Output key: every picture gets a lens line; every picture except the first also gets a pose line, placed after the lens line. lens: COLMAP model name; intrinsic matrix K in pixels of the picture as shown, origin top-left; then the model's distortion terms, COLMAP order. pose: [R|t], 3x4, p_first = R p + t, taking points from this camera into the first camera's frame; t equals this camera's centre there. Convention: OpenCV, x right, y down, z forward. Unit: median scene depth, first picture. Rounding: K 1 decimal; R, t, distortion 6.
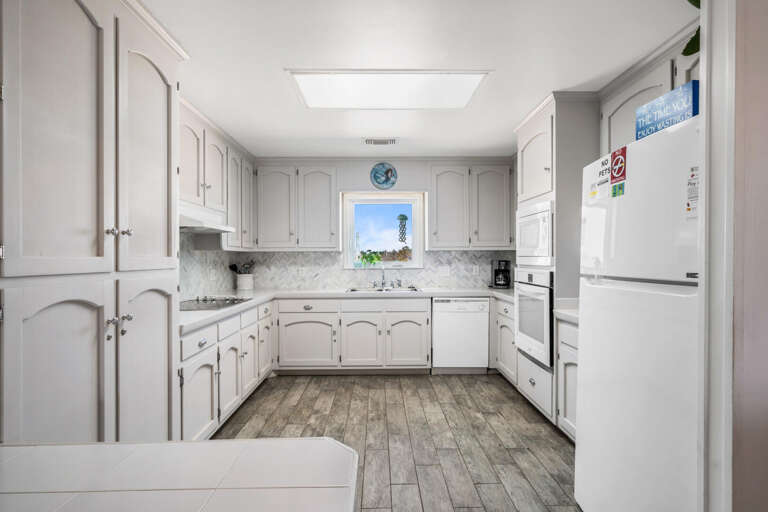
lens RADIAL K [[380.5, 0, 385.5], [0, 380.5, 256.2], [0, 0, 1]] dist [0.006199, -0.000283]
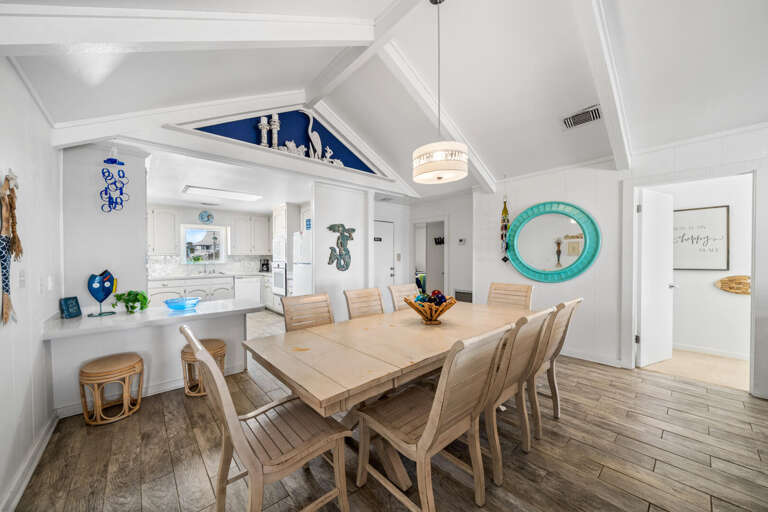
lens RADIAL K [[269.1, 0, 355.7], [0, 269.1, 259.3], [0, 0, 1]] dist [0.001613, -0.000115]
pose [[0.790338, -0.008214, 0.612616, -0.320046], [0.000165, 0.999913, 0.013194, -0.013621], [-0.612671, -0.010327, 0.790270, -0.759787]]
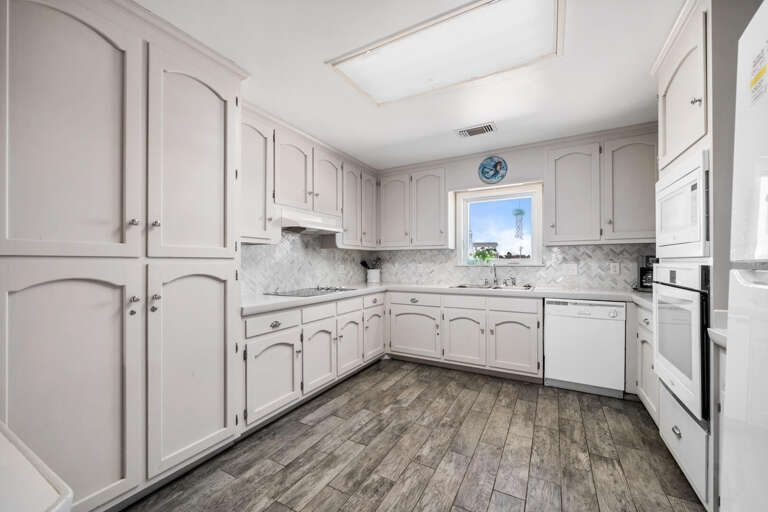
lens RADIAL K [[300.5, 0, 388.1], [0, 300.5, 259.9], [0, 0, 1]] dist [-0.001069, -0.000483]
pose [[0.868598, -0.003081, -0.495507, 0.181640], [0.002987, 0.999995, -0.000981, 0.023513], [0.495508, -0.000628, 0.868603, 0.256837]]
